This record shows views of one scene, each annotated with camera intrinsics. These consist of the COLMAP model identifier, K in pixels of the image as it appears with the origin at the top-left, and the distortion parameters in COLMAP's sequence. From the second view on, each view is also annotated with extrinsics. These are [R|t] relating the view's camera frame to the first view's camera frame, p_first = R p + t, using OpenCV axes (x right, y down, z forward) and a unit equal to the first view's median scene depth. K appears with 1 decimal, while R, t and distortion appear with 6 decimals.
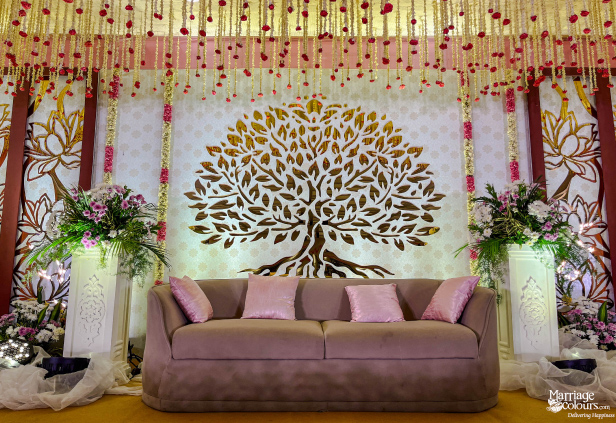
lens RADIAL K [[468.7, 0, 310.9], [0, 468.7, 202.3], [0, 0, 1]] dist [0.018348, -0.002447]
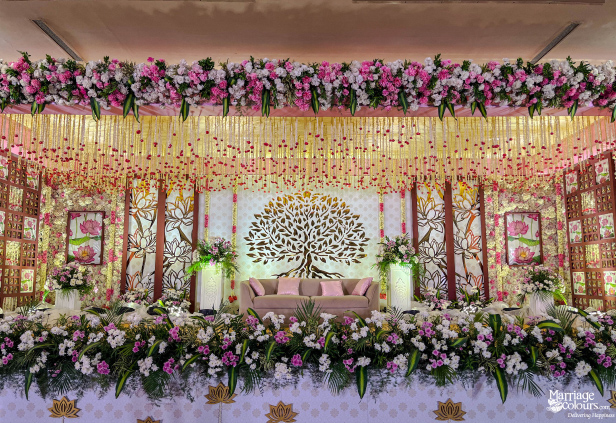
lens RADIAL K [[461.0, 0, 308.5], [0, 461.0, 215.4], [0, 0, 1]] dist [0.053153, -0.082247]
pose [[0.999943, 0.000591, 0.010639, -0.007491], [-0.000753, 0.999885, 0.015179, -0.147420], [-0.010628, -0.015186, 0.999828, -1.020124]]
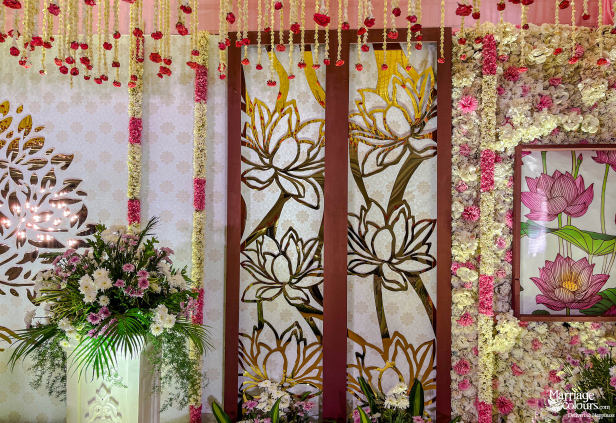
lens RADIAL K [[484.2, 0, 308.0], [0, 484.2, 211.5], [0, 0, 1]] dist [0.046912, -0.005049]
pose [[0.998362, 0.004602, -0.057025, 0.623832], [0.003148, 0.990830, 0.135077, -0.131918], [0.057123, -0.135036, 0.989193, 0.307698]]
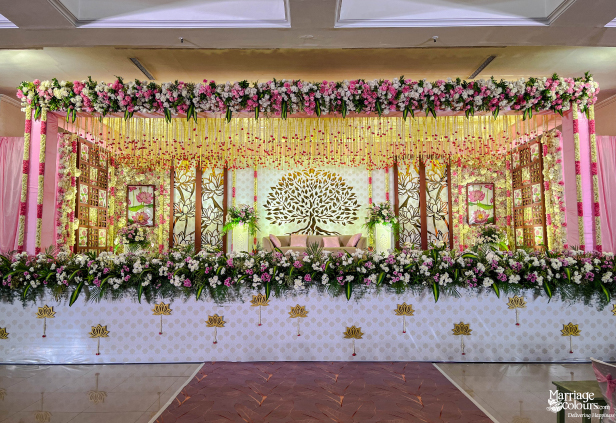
lens RADIAL K [[464.0, 0, 304.8], [0, 464.0, 209.7], [0, 0, 1]] dist [0.058630, -0.157993]
pose [[0.999973, -0.006994, -0.002370, -0.026623], [0.007127, 0.998056, 0.061920, -0.153263], [0.001933, -0.061935, 0.998078, -1.608531]]
